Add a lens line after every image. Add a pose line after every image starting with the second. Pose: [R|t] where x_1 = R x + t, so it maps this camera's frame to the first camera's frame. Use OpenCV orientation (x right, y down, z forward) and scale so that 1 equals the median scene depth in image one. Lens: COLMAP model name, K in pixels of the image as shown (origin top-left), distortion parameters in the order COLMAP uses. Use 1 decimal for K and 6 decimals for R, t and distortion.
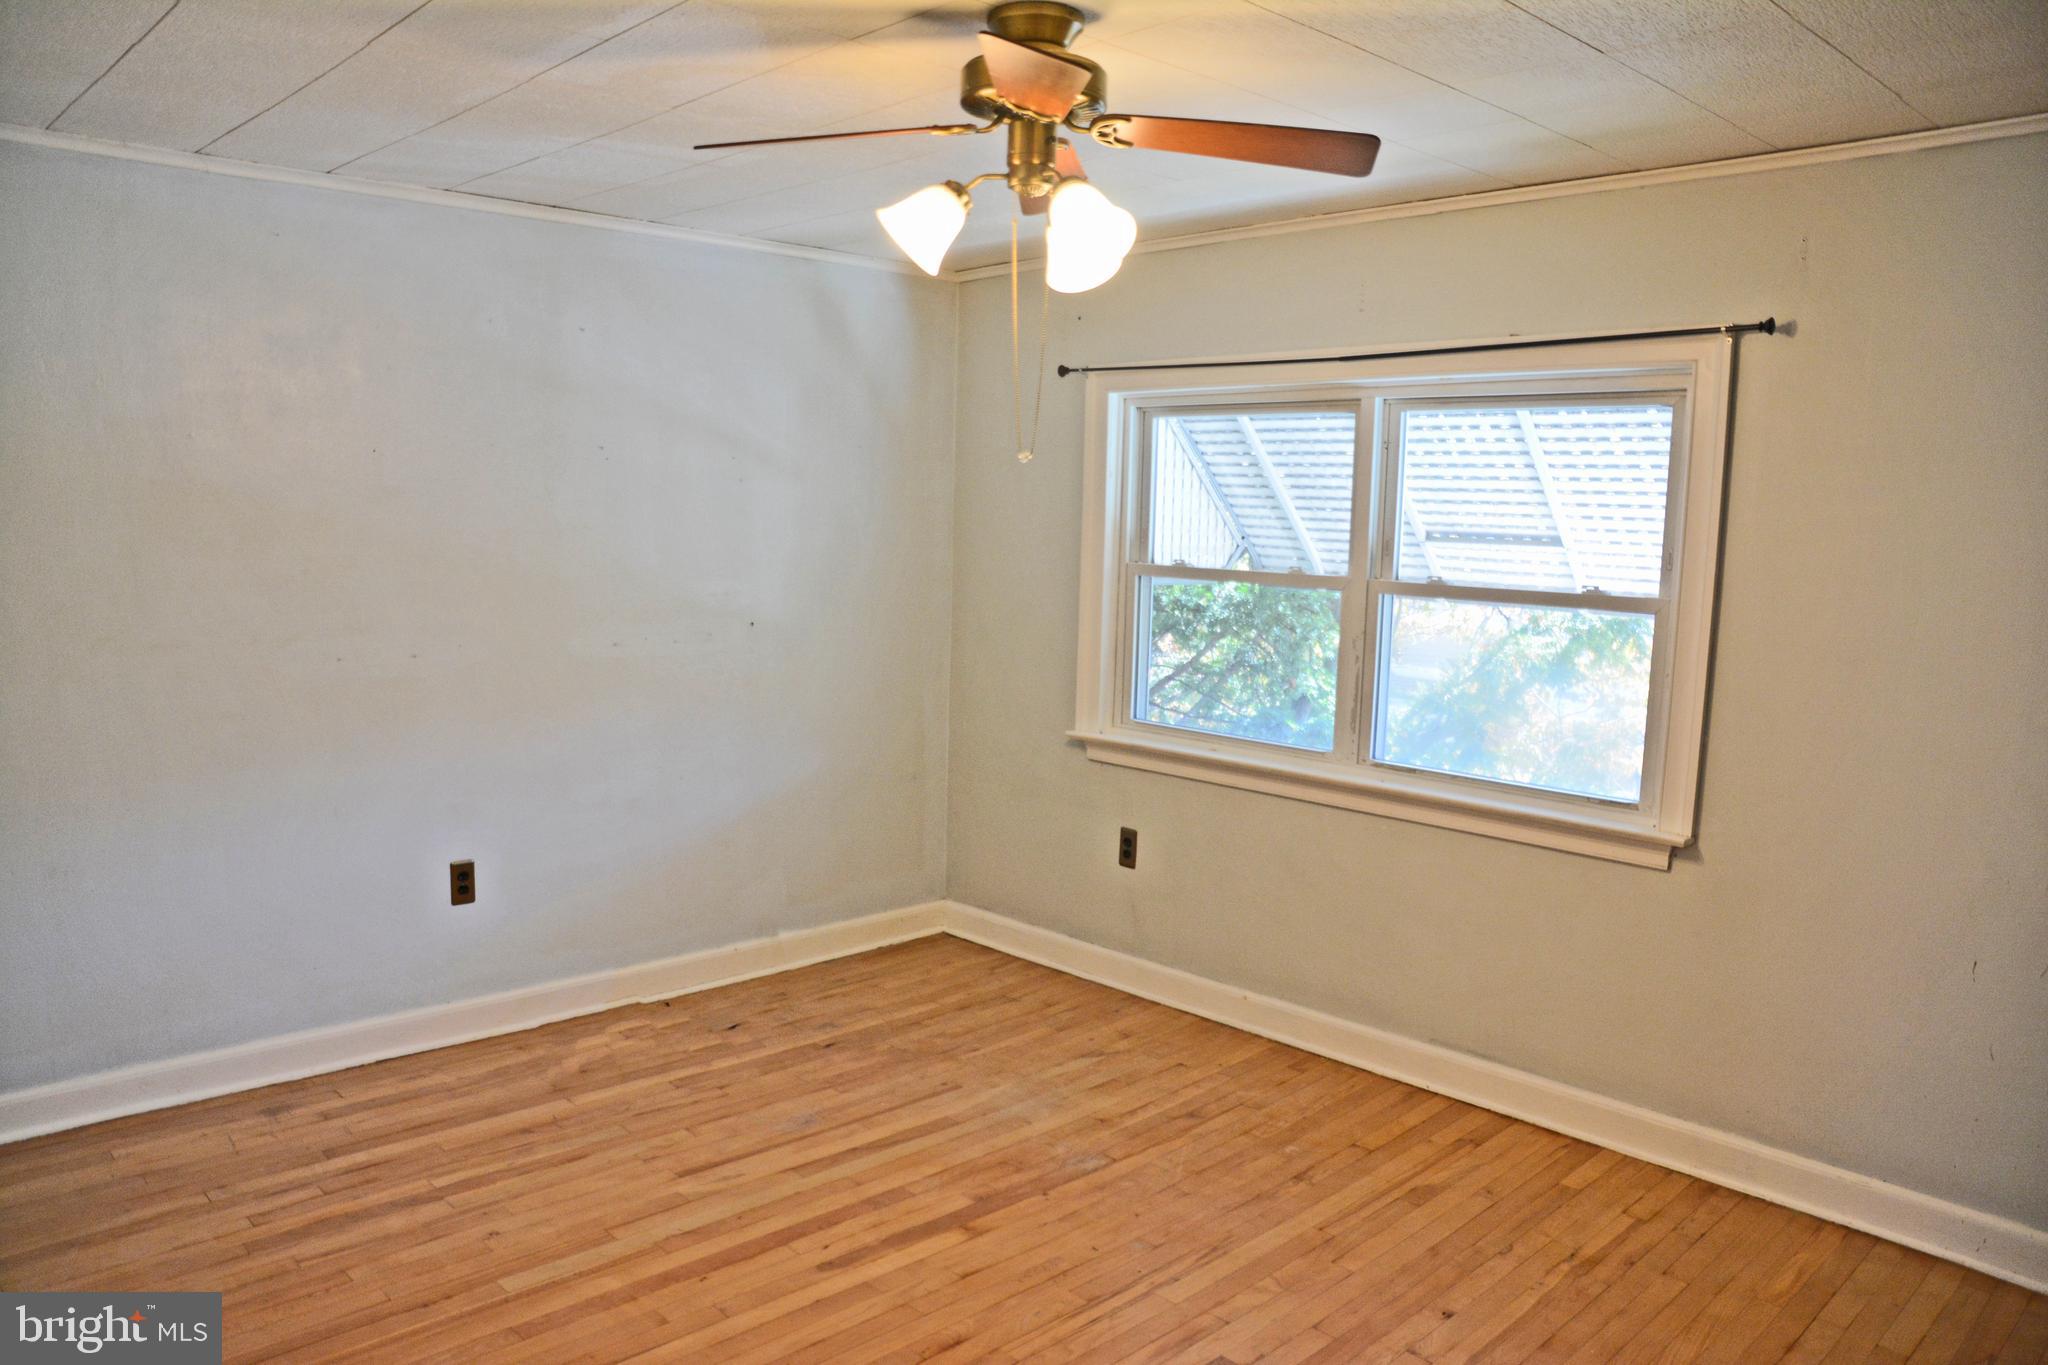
lens RADIAL K [[1432.1, 0, 999.4], [0, 1432.1, 710.7], [0, 0, 1]] dist [-0.134017, 0.072778]
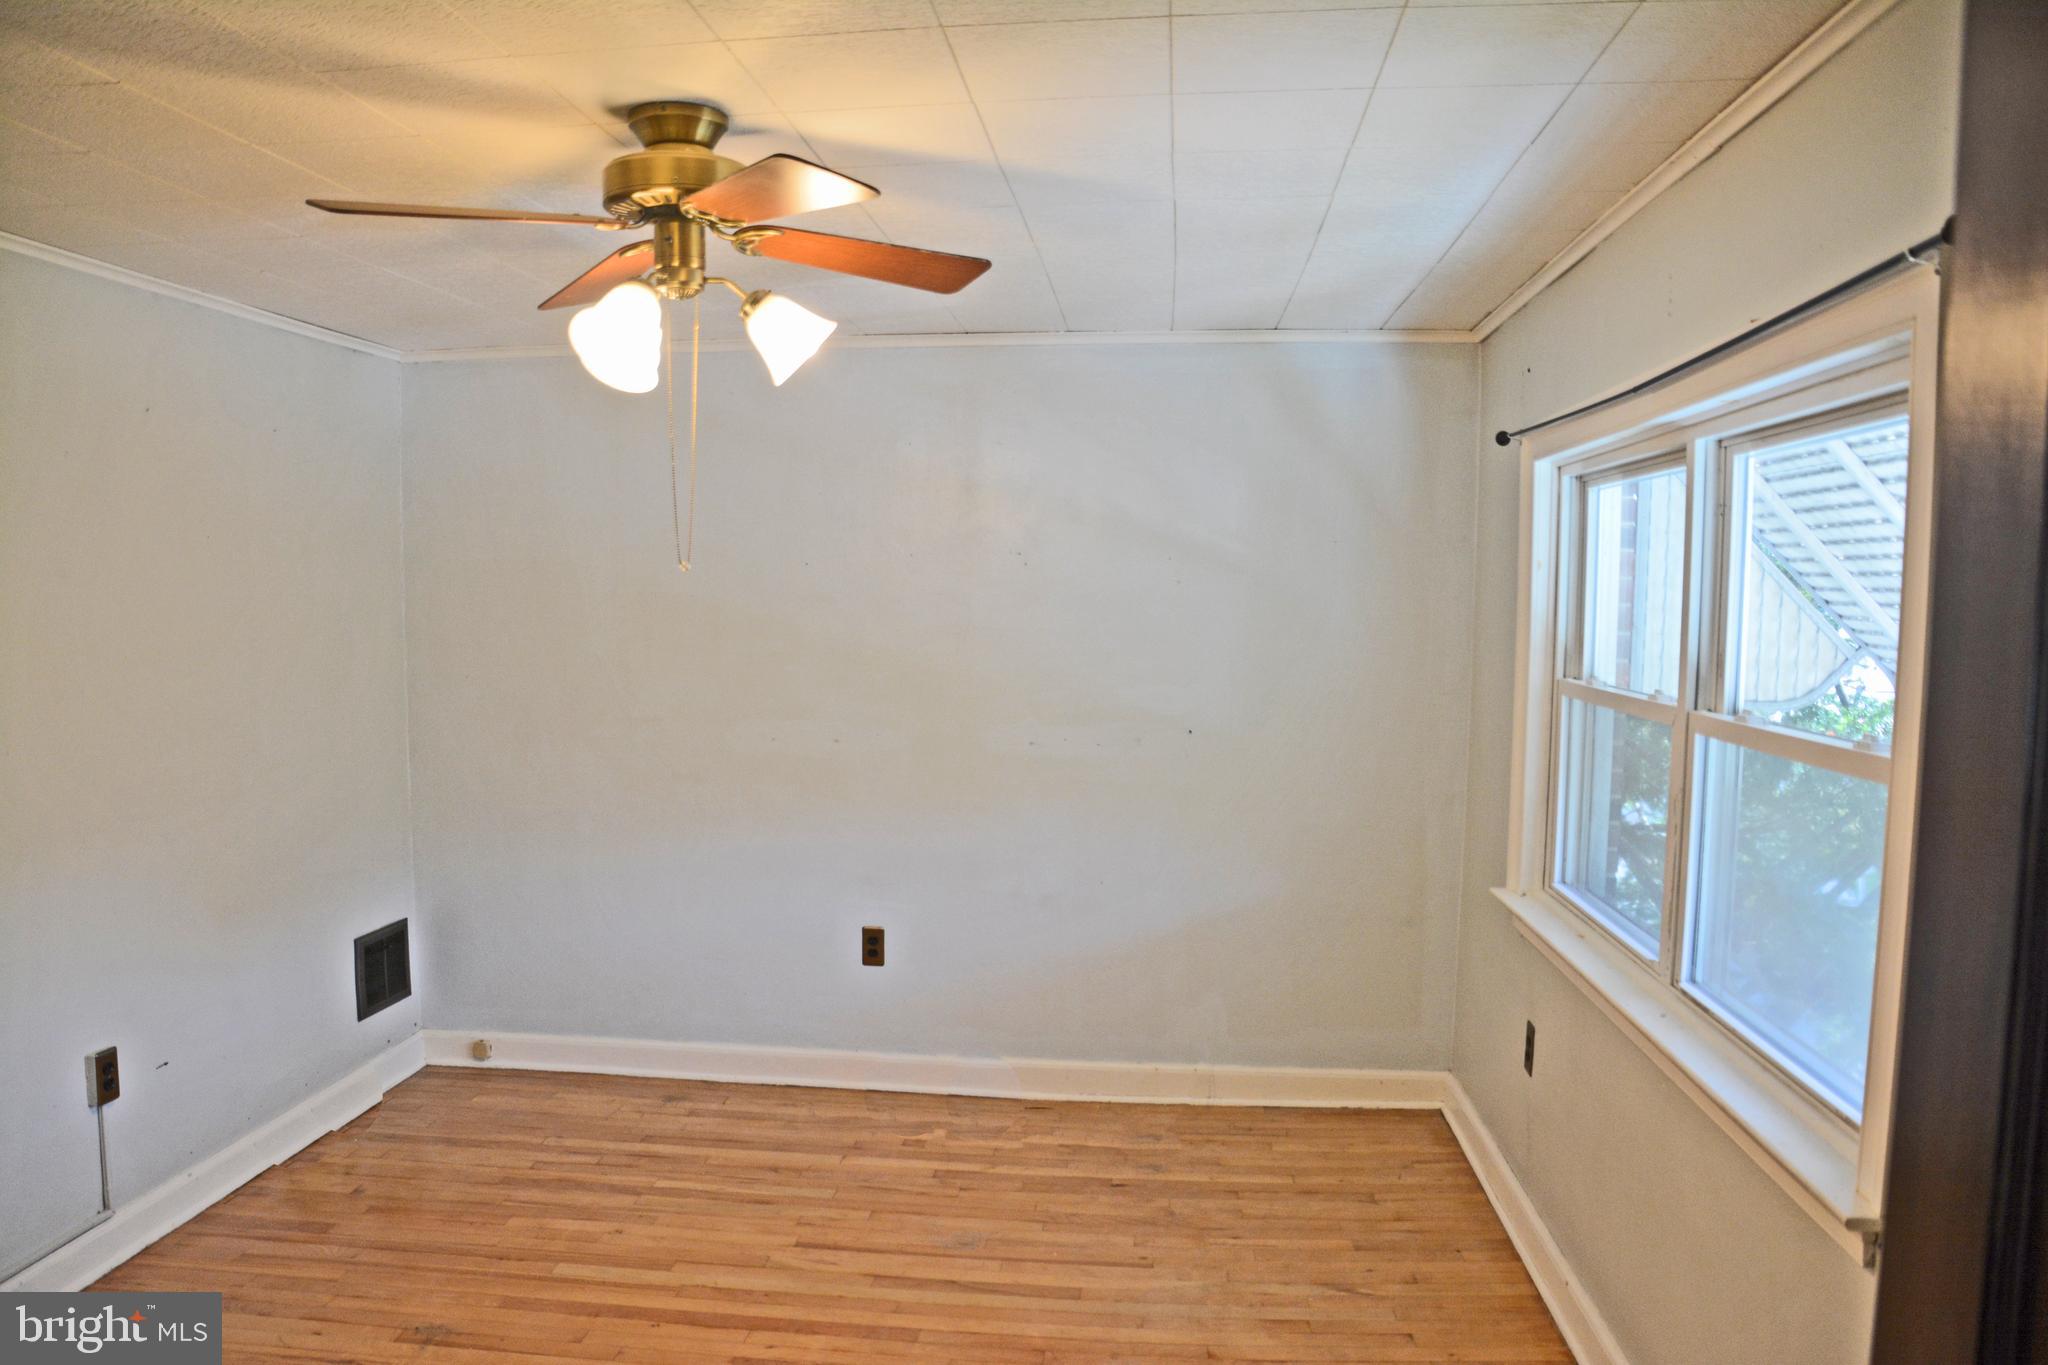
lens RADIAL K [[1432.1, 0, 999.4], [0, 1432.1, 710.7], [0, 0, 1]] dist [-0.134017, 0.072778]
pose [[0.653141, 0.042401, -0.756048, 0.573080], [-0.092153, 0.995461, -0.023782, -0.049488], [0.751608, 0.085205, 0.654084, 0.346765]]
